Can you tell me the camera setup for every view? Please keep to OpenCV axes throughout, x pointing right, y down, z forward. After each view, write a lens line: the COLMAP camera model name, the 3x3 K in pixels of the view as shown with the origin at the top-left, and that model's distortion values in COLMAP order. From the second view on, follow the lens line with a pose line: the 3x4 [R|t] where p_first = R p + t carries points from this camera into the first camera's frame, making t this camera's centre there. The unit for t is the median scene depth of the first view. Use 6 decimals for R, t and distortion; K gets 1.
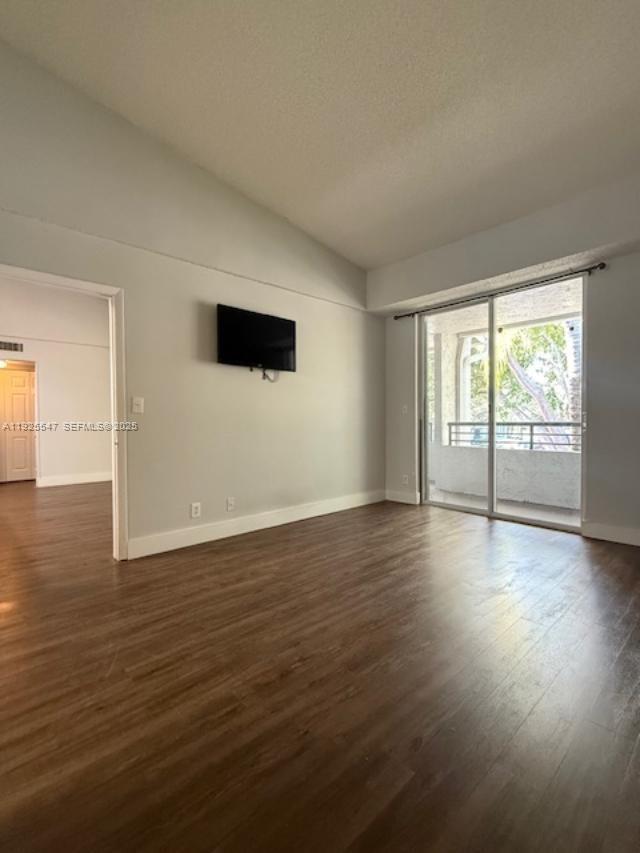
lens RADIAL K [[395.0, 0, 320.0], [0, 395.0, 417.0], [0, 0, 1]] dist [-0.001824, -0.000287]
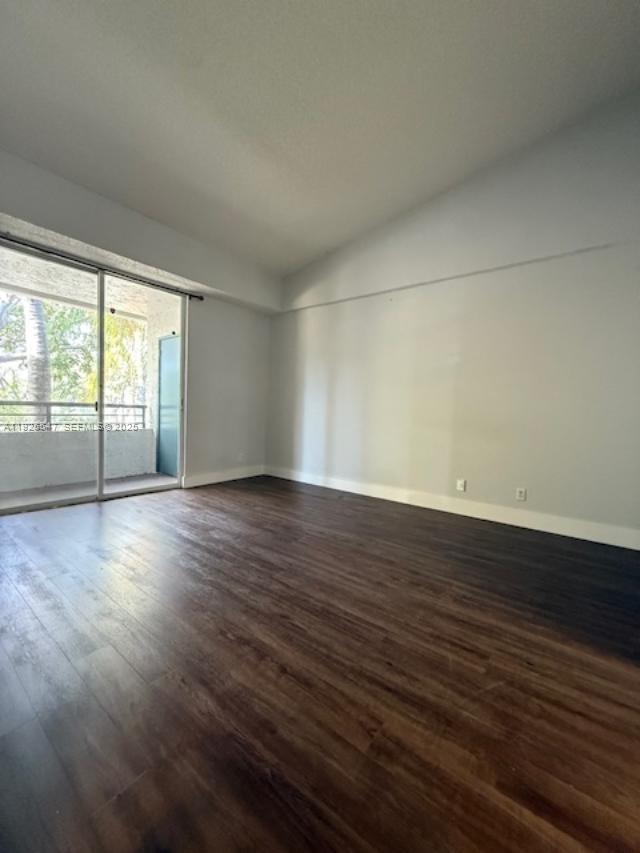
lens RADIAL K [[340.1, 0, 319.9], [0, 340.1, 423.1], [0, 0, 1]] dist [0.001100, -0.000264]
pose [[-0.174859, -0.033787, 0.984014, -0.841137], [-0.041151, 0.998789, 0.026982, 0.031019], [-0.983733, -0.035775, -0.176037, 1.083206]]
